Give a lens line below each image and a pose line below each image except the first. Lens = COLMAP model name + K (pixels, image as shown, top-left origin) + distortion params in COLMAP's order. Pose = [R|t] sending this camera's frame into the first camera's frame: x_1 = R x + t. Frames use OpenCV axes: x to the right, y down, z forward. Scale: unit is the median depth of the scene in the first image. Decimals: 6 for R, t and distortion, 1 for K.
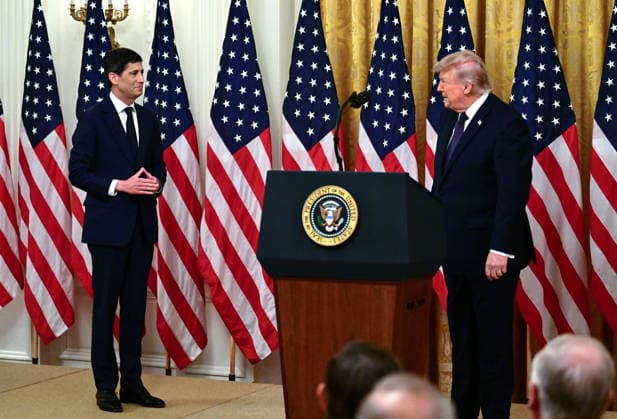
lens RADIAL K [[1793.5, 0, 307.1], [0, 1793.5, 204.2], [0, 0, 1]] dist [0.032614, 0.000000]
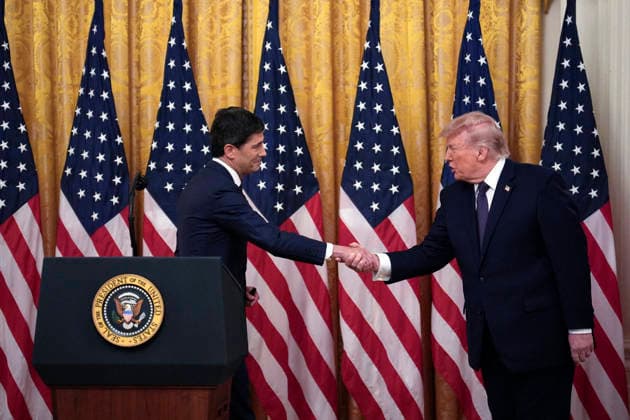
lens RADIAL K [[1935.1, 0, 286.5], [0, 1935.1, 202.7], [0, 0, 1]] dist [0.683516, 0.000000]
pose [[0.951789, -0.012366, 0.306505, -0.158919], [0.021039, 0.999466, -0.025009, -0.015624], [-0.306032, 0.030252, 0.951540, 0.086514]]
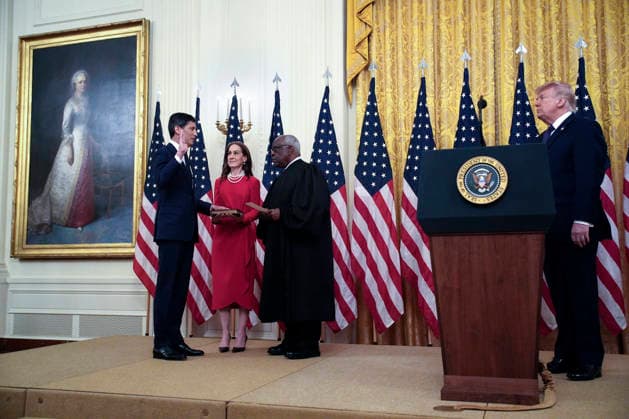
lens RADIAL K [[634.3, 0, 308.7], [0, 634.3, 212.1], [0, 0, 1]] dist [0.025741, 0.000000]
pose [[0.994486, 0.004402, 0.104775, -0.120962], [0.012032, 0.987732, -0.155696, 0.075775], [-0.104175, 0.156098, 0.982233, 0.466399]]
